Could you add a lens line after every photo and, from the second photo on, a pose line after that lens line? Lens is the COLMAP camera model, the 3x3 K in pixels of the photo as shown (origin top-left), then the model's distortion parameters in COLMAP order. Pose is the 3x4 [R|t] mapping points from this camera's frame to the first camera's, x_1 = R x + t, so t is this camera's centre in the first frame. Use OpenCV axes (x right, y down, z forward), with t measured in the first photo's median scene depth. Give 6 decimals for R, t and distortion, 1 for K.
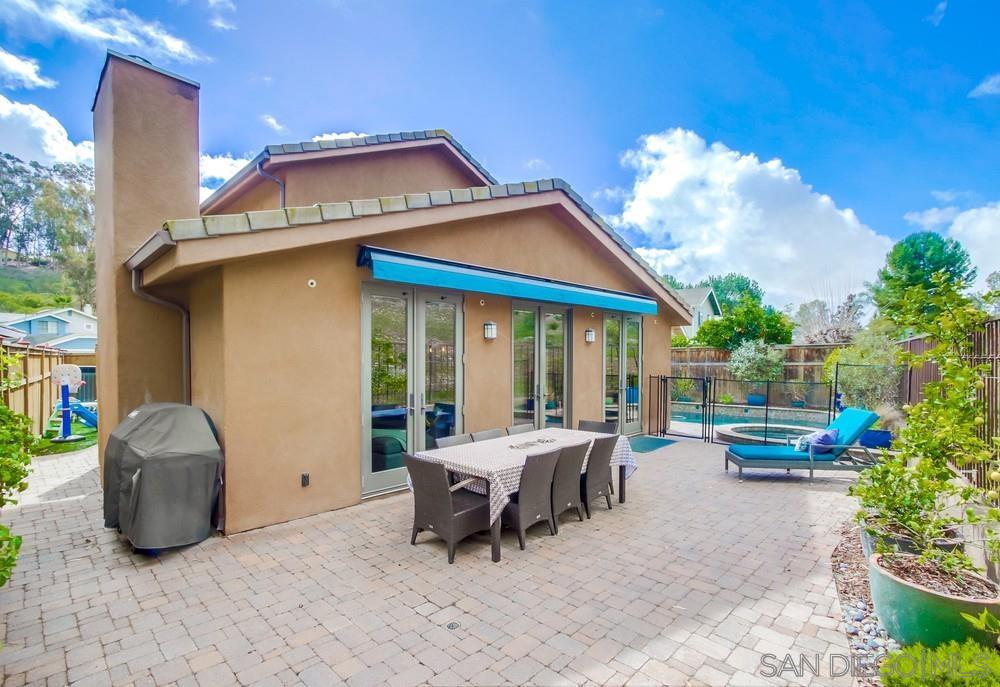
lens RADIAL K [[470.5, 0, 504.7], [0, 470.5, 369.0], [0, 0, 1]] dist [0.006026, 0.000907]
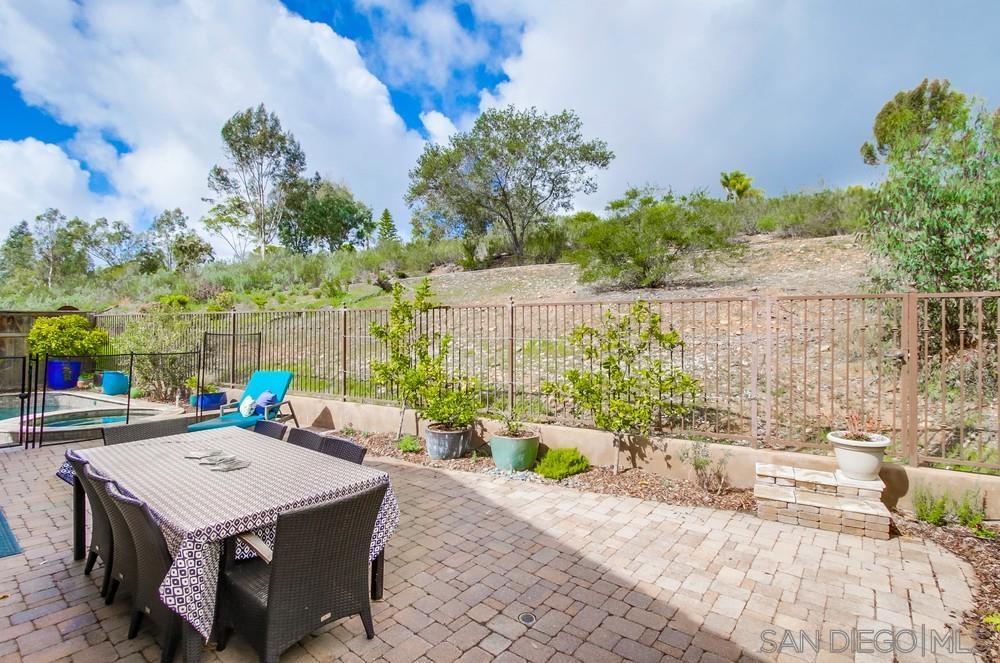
lens RADIAL K [[460.2, 0, 502.6], [0, 460.2, 328.9], [0, 0, 1]] dist [0.000180, -0.000093]
pose [[-0.096221, 0.006815, 0.995337, -0.207140], [0.014929, 0.999874, -0.005402, -0.004264], [-0.995248, 0.014339, -0.096311, 0.231037]]
